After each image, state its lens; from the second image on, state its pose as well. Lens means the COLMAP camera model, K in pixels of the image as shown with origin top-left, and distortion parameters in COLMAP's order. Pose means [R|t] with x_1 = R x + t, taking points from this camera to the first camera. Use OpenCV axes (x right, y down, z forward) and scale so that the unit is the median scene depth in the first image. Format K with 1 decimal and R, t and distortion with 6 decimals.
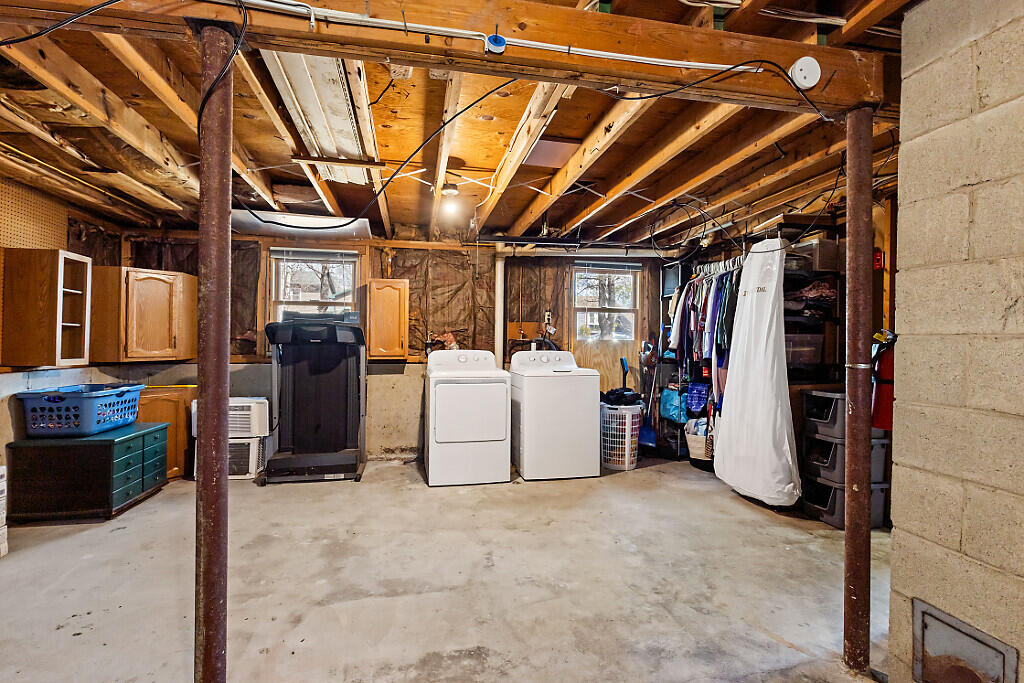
lens RADIAL K [[466.4, 0, 501.6], [0, 466.4, 340.7], [0, 0, 1]] dist [0.002271, -0.002092]
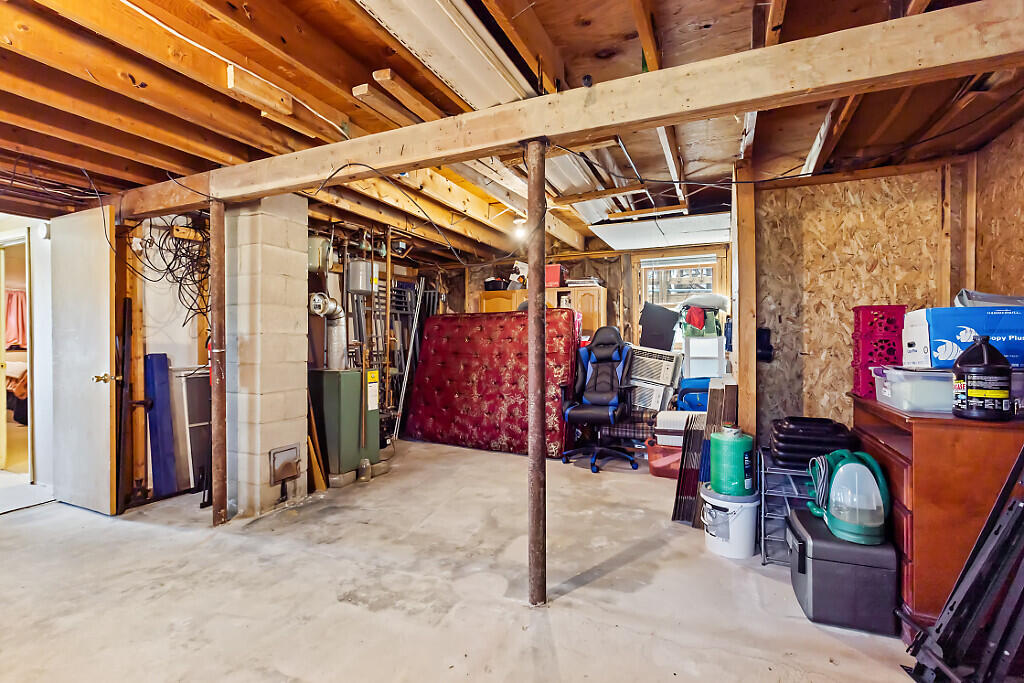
lens RADIAL K [[466.4, 0, 496.6], [0, 466.4, 344.1], [0, 0, 1]] dist [0.002271, -0.002092]
pose [[-0.801818, -0.014106, 0.597402, -0.852173], [-0.004664, 0.999839, 0.017349, -0.003818], [-0.597550, 0.011124, -0.801754, 1.379146]]
